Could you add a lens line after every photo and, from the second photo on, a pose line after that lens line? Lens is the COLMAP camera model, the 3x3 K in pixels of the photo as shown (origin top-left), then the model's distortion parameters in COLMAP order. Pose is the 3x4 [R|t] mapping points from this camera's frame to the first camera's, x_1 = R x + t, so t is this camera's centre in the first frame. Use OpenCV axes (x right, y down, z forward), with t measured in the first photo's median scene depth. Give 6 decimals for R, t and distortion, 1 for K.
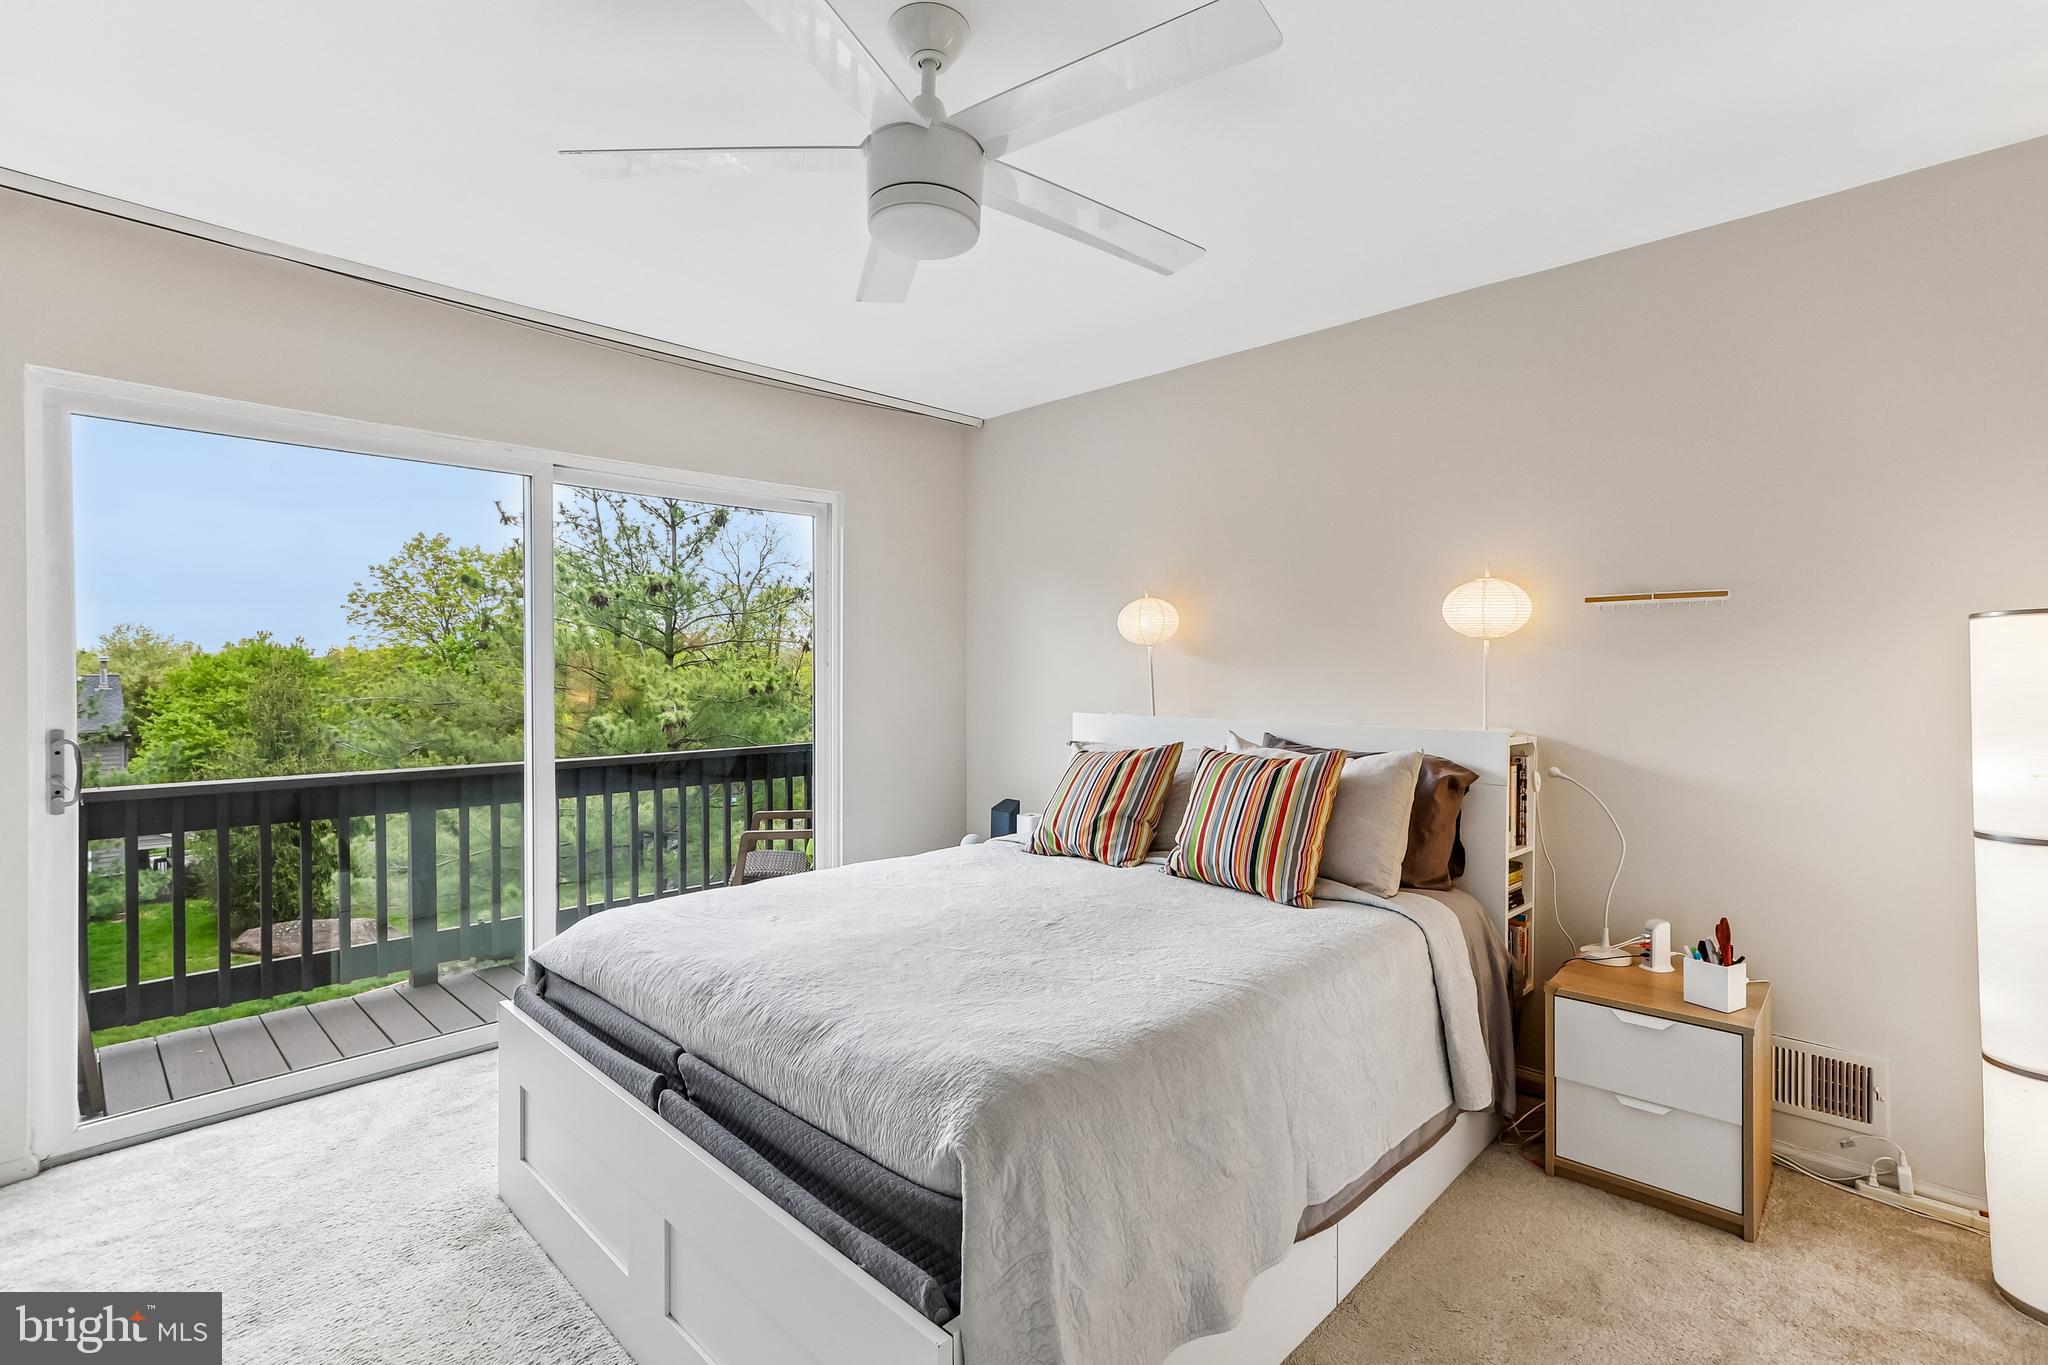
lens RADIAL K [[981.6, 0, 1011.3], [0, 981.6, 662.7], [0, 0, 1]] dist [0.014227, 0.000374]
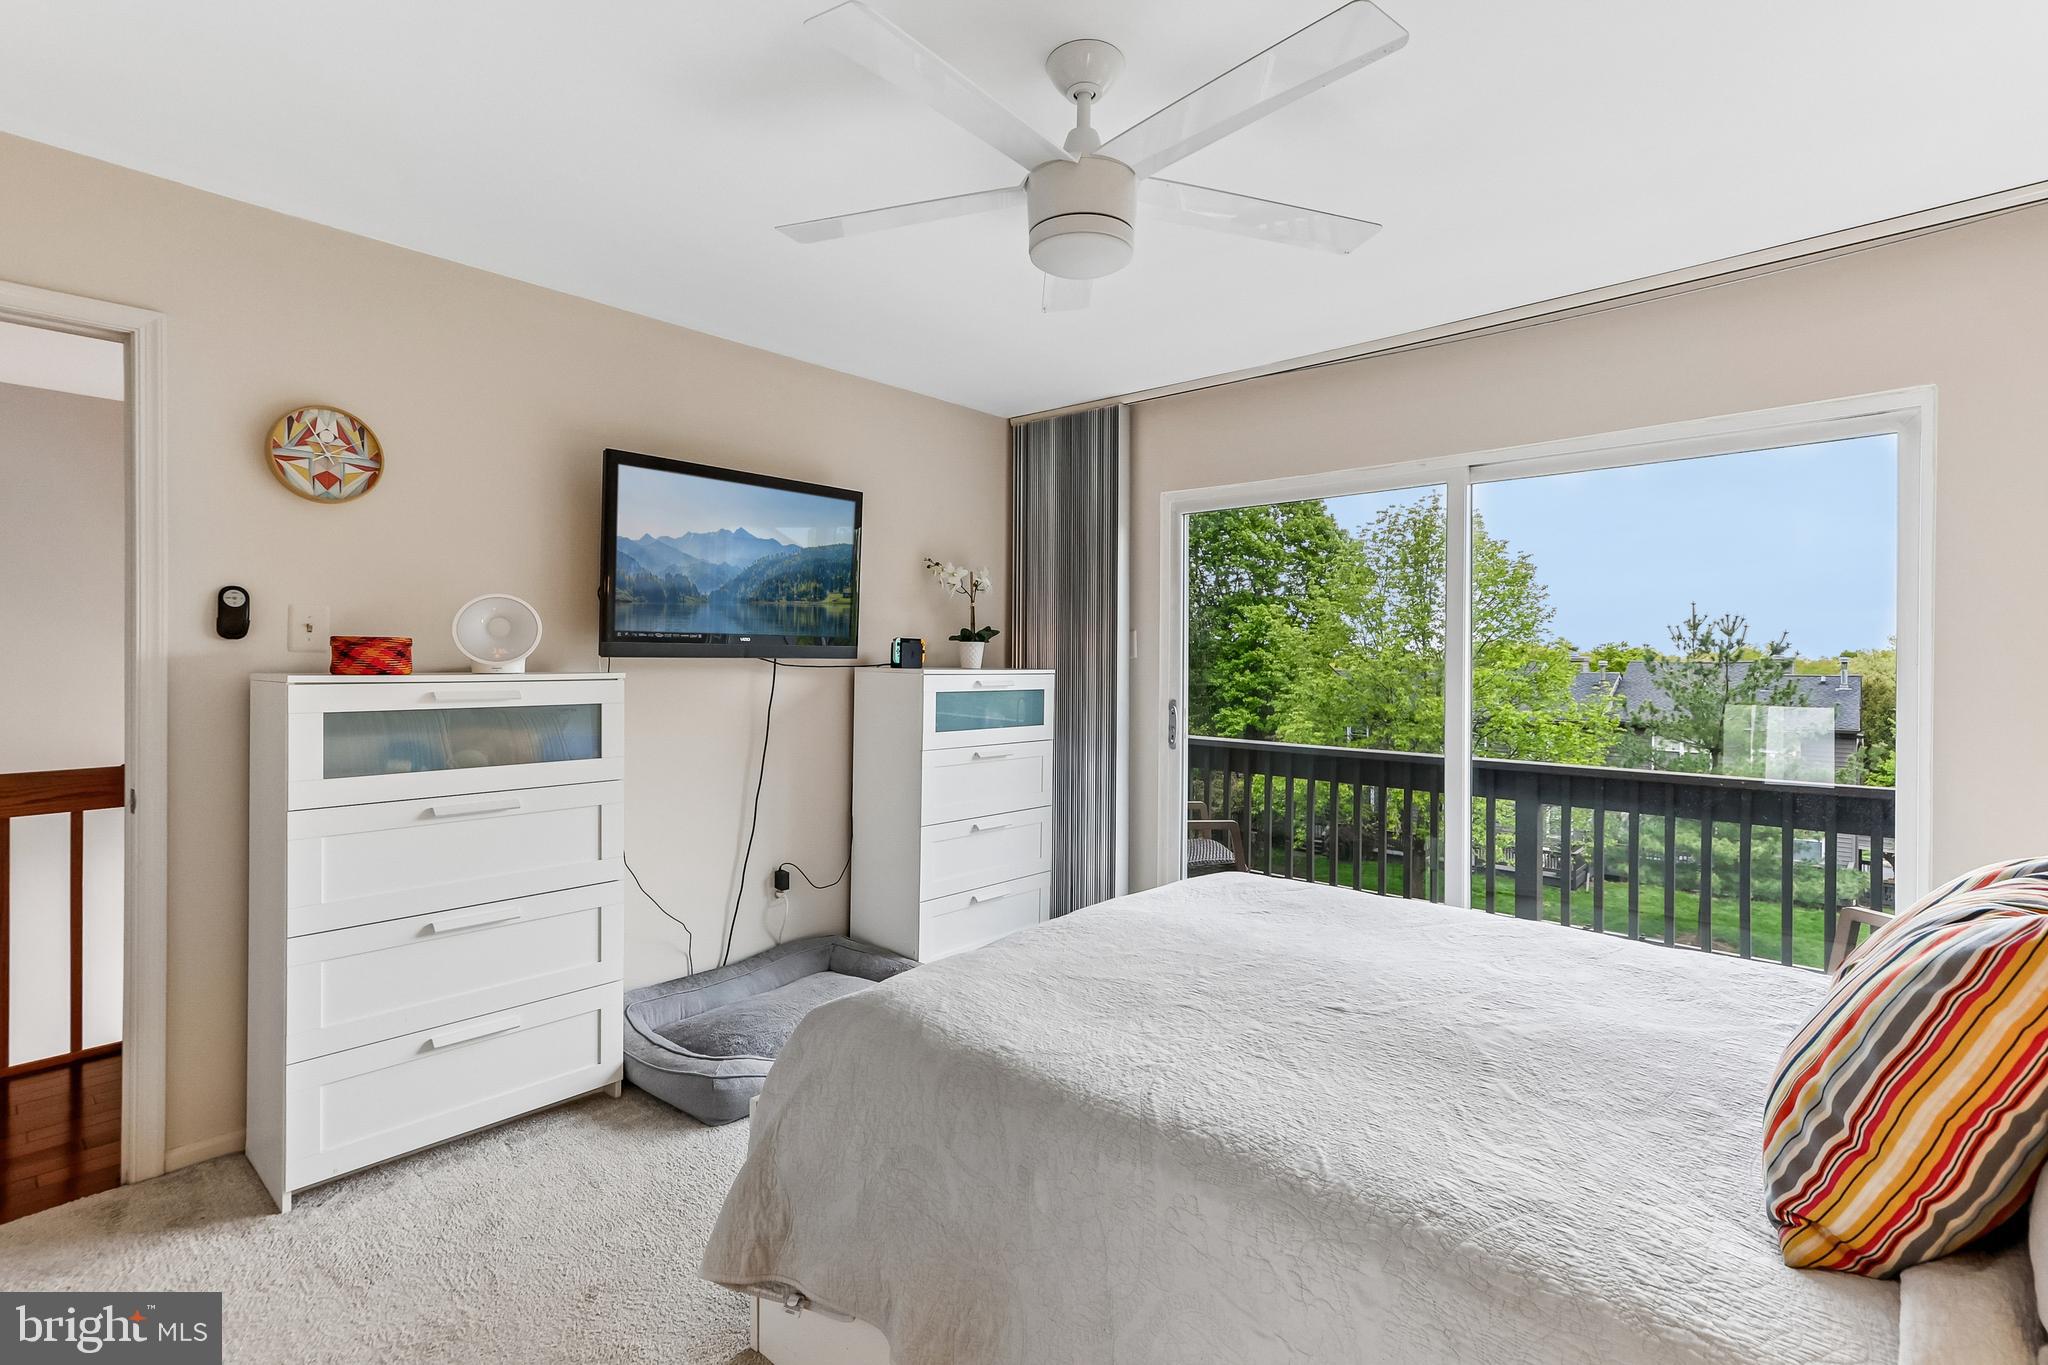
lens RADIAL K [[958.4, 0, 1016.5], [0, 958.4, 668.3], [0, 0, 1]] dist [0.013945, 0.000246]
pose [[0.033919, 0.010349, -0.999371, 0.768592], [-0.010433, 0.999896, 0.010000, -0.002091], [0.999370, 0.010087, 0.034024, 0.723160]]
